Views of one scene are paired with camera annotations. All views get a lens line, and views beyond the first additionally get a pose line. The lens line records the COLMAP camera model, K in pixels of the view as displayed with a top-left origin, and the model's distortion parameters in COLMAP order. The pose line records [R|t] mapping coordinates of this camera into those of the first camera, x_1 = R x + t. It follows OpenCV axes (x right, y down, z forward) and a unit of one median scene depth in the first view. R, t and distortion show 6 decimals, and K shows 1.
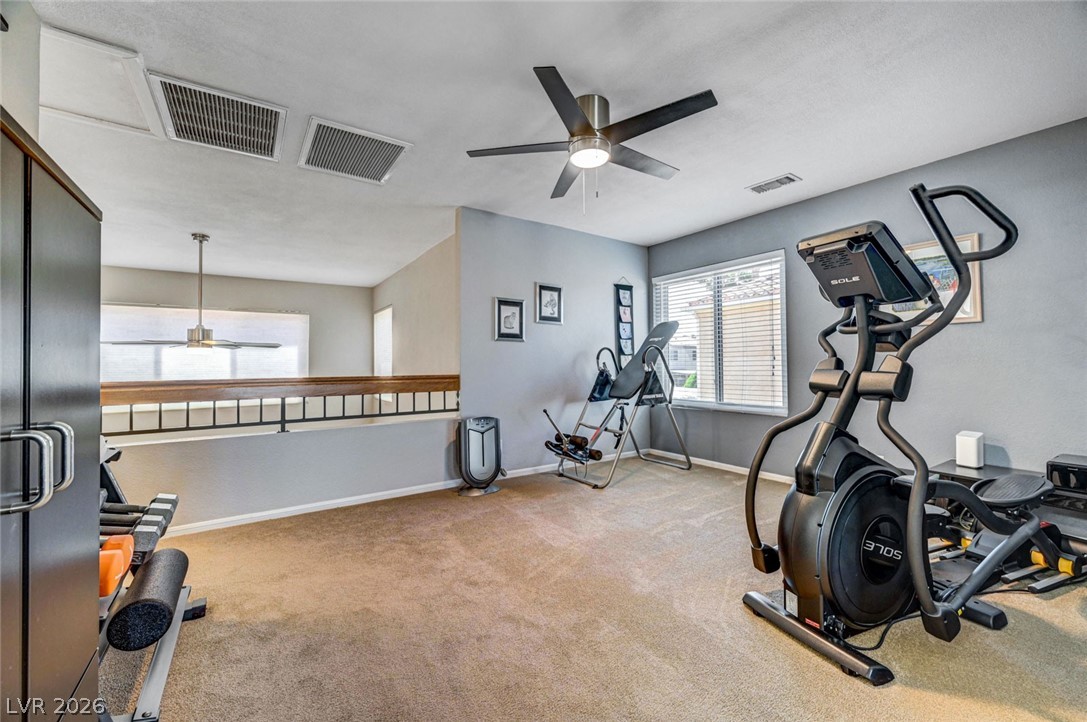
lens RADIAL K [[439.8, 0, 540.7], [0, 439.8, 364.2], [0, 0, 1]] dist [0.000235, -0.000068]
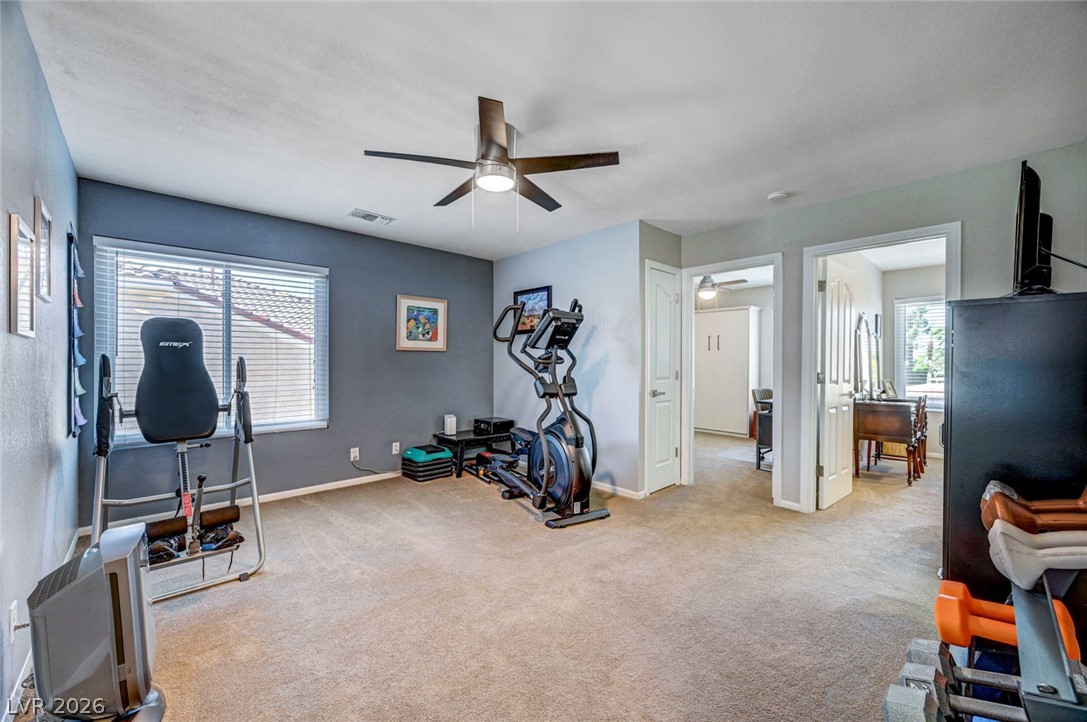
lens RADIAL K [[428.6, 0, 544.3], [0, 428.6, 363.5], [0, 0, 1]] dist [0.000286, -0.000455]
pose [[-0.168046, 0.009787, 0.985731, -0.702773], [0.001290, 0.999952, -0.009709, -0.030882], [-0.985778, -0.000360, -0.168051, 0.838139]]
